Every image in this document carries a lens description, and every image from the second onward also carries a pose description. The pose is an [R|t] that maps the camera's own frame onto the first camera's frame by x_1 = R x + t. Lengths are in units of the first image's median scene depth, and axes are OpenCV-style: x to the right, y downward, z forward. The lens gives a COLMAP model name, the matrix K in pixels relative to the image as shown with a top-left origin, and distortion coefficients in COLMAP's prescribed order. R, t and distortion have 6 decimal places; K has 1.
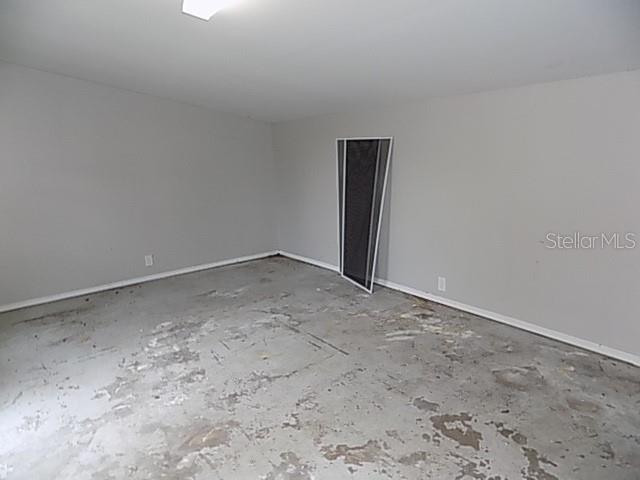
lens RADIAL K [[434.8, 0, 319.6], [0, 434.8, 240.2], [0, 0, 1]] dist [-0.031470, 0.001750]
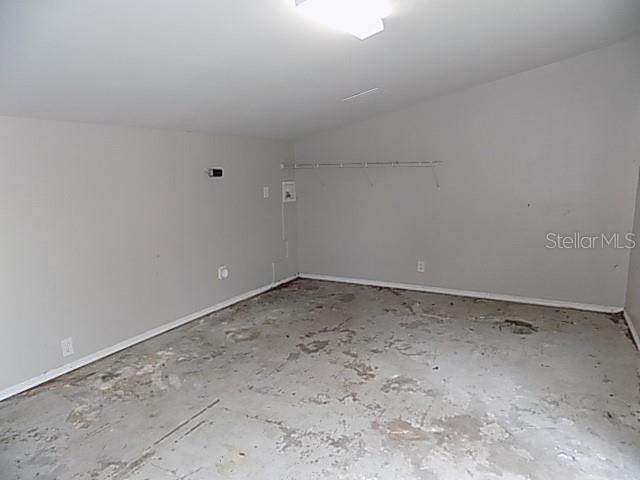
lens RADIAL K [[434.8, 0, 319.5], [0, 434.8, 239.9], [0, 0, 1]] dist [-0.031470, 0.001750]
pose [[-0.419464, -0.092646, 0.903032, -1.156678], [0.216058, 0.956002, 0.198441, -0.272993], [-0.881685, 0.278346, -0.380992, 1.529632]]
